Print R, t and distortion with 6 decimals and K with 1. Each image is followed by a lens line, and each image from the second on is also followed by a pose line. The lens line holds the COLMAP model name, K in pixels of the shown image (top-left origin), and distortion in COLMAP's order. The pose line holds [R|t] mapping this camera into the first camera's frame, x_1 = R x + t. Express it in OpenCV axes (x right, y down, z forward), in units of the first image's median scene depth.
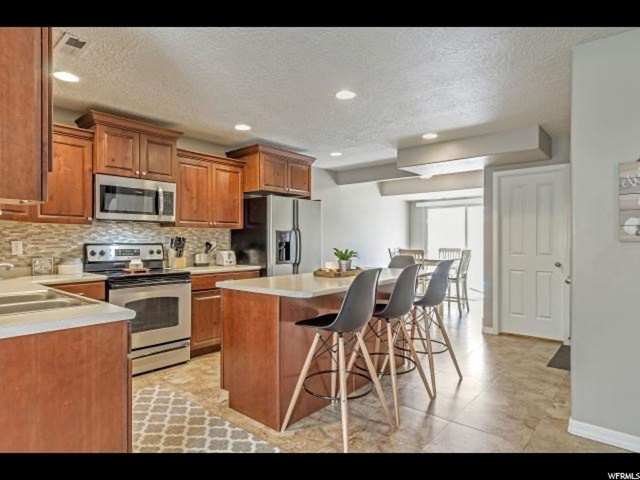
lens RADIAL K [[376.3, 0, 320.0], [0, 376.3, 240.0], [0, 0, 1]] dist [-0.001512, -0.000641]
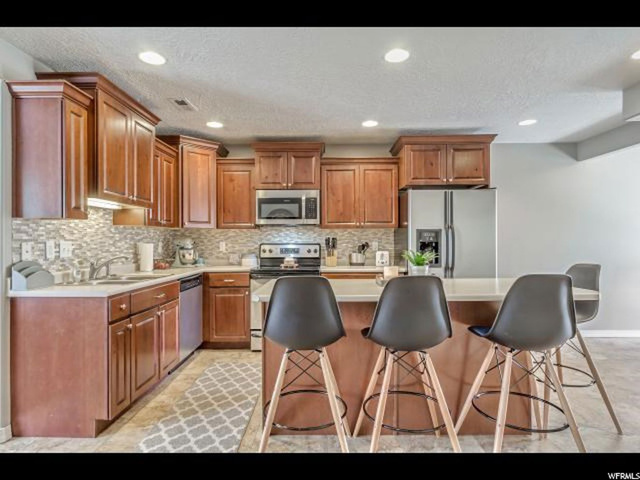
lens RADIAL K [[361.6, 0, 319.3], [0, 361.6, 242.5], [0, 0, 1]] dist [0.002219, 0.000485]
pose [[0.637658, -0.000203, -0.770320, 0.429473], [0.003935, 0.999988, 0.002994, 0.002820], [0.770310, -0.004941, 0.637651, 0.308789]]
